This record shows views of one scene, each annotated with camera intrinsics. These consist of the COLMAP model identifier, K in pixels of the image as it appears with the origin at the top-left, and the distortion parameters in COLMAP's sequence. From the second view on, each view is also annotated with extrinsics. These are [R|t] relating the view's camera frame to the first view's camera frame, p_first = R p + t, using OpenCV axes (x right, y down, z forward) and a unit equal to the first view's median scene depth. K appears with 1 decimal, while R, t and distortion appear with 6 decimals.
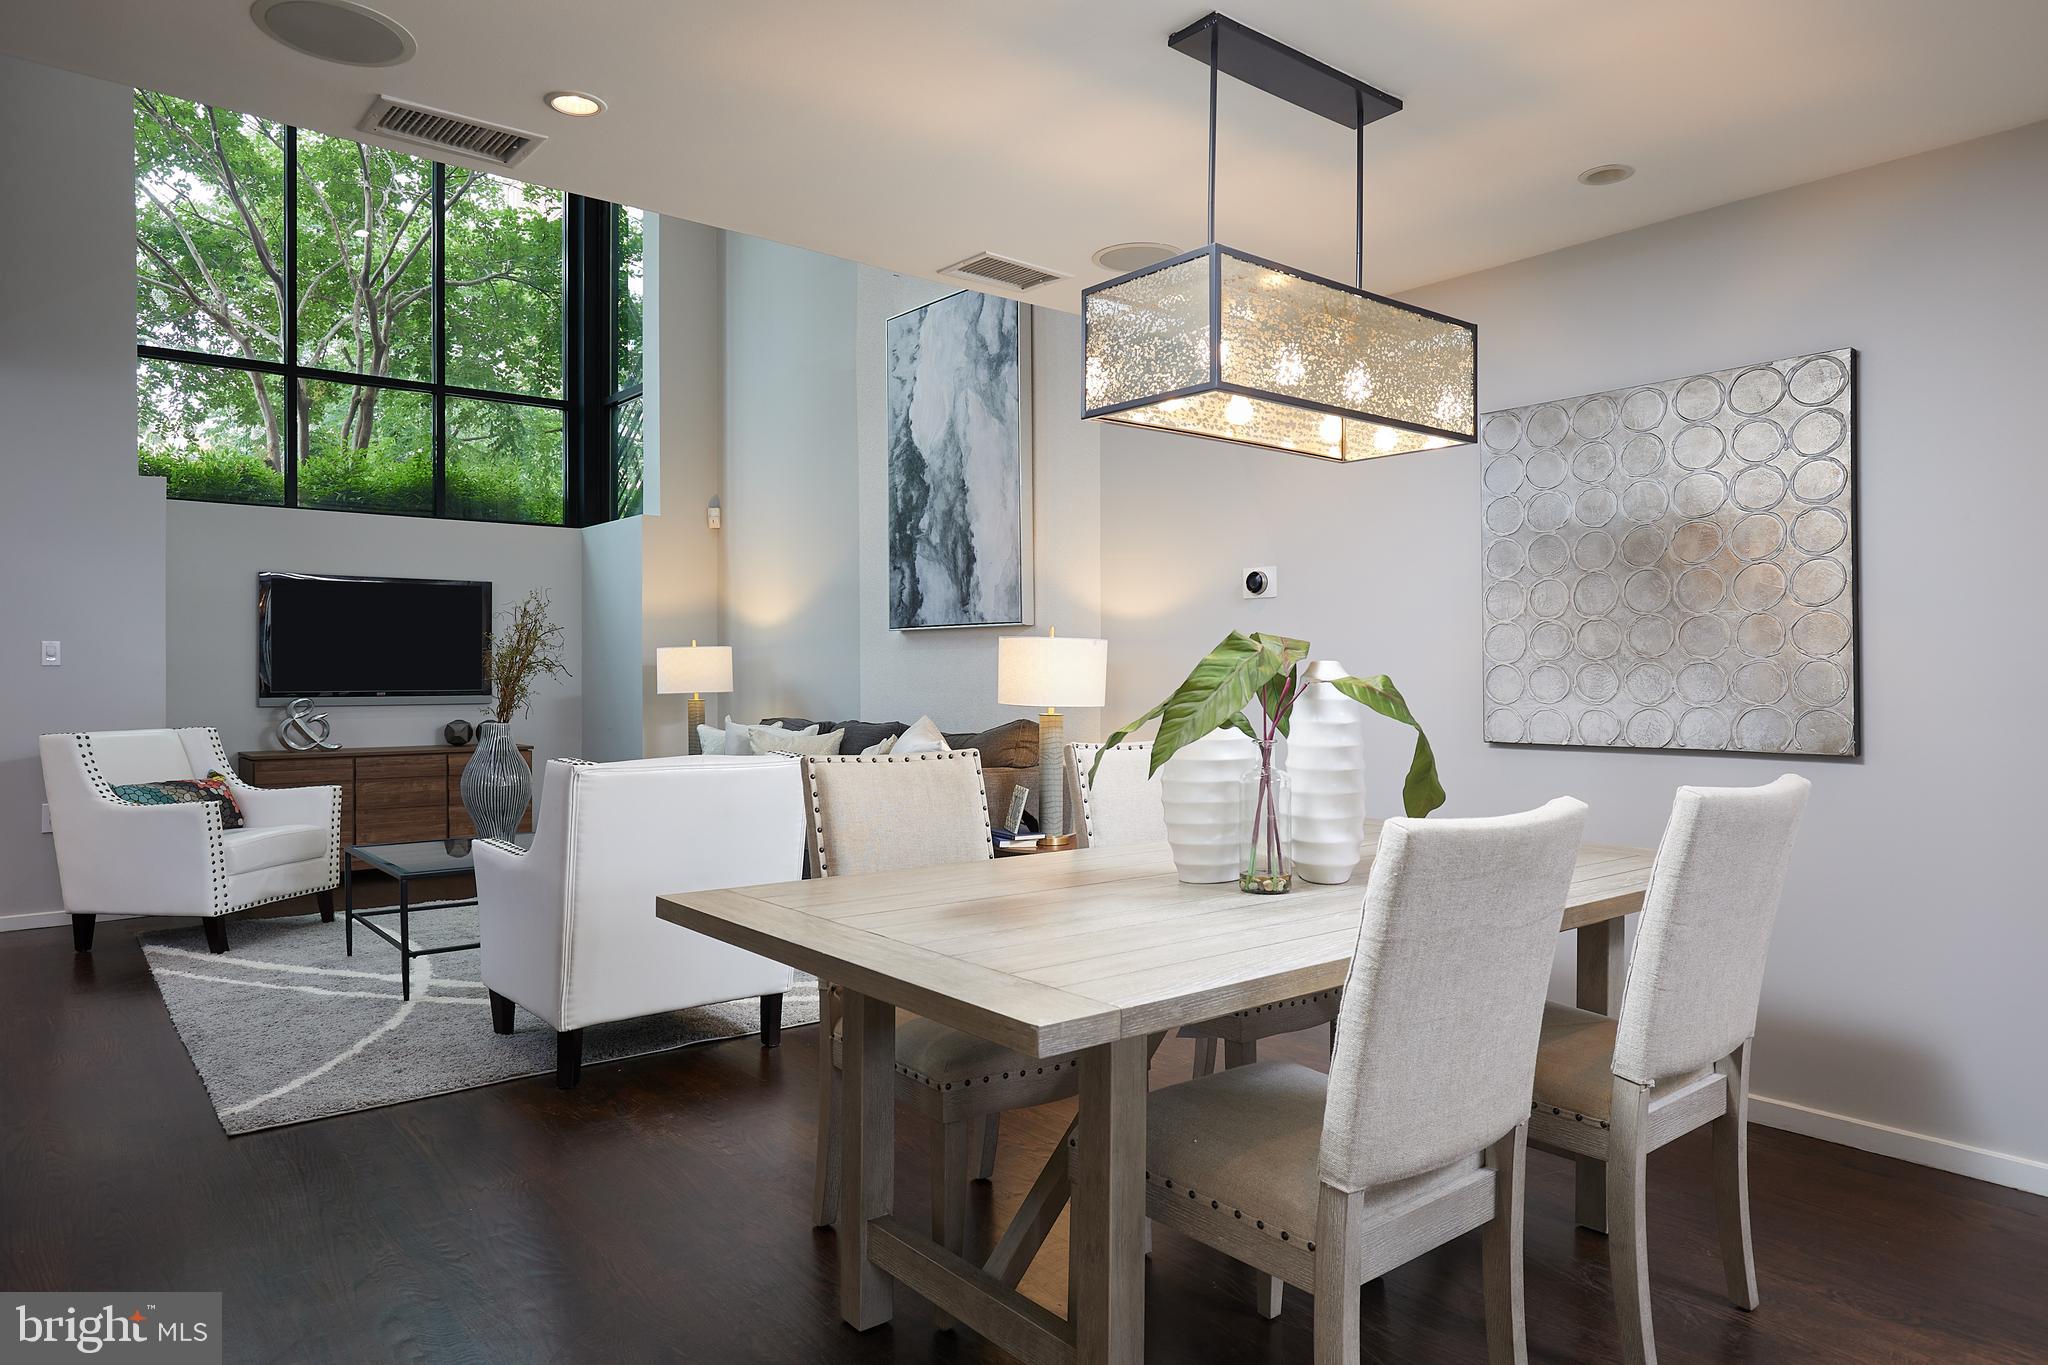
lens RADIAL K [[1250.7, 0, 1029.4], [0, 1250.7, 671.9], [0, 0, 1]] dist [-0.001705, -0.000064]
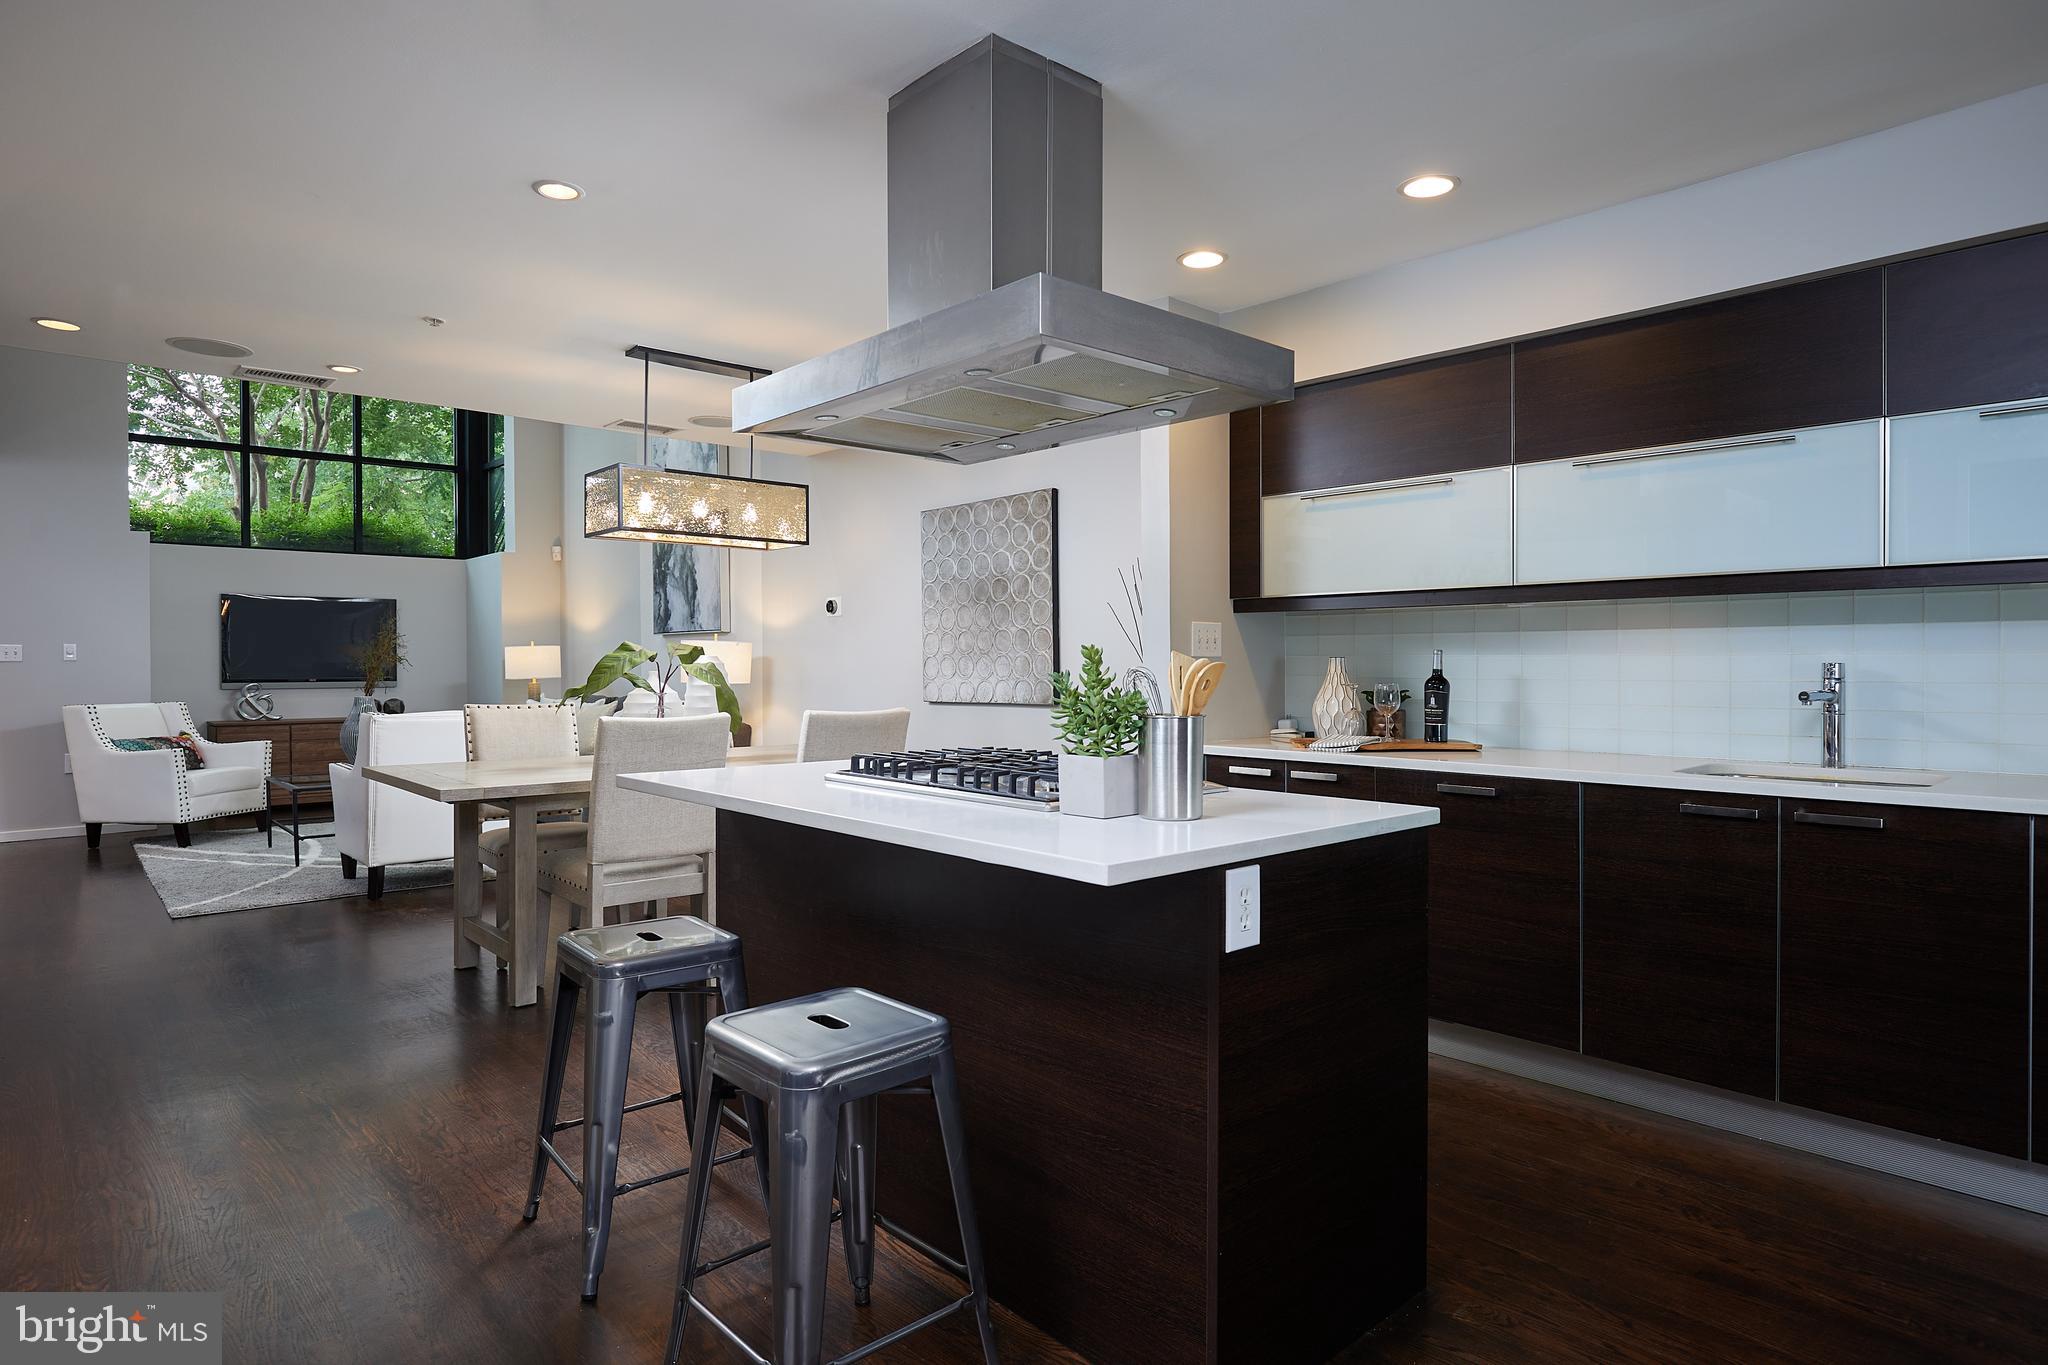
lens RADIAL K [[1129.8, 0, 1027.4], [0, 1129.8, 673.9], [0, 0, 1]] dist [-0.003500, -0.000312]
pose [[0.999254, -0.004223, 0.038379, 0.294399], [0.003882, 0.999952, 0.008962, 0.002997], [-0.038415, -0.008806, 0.999223, -0.371796]]
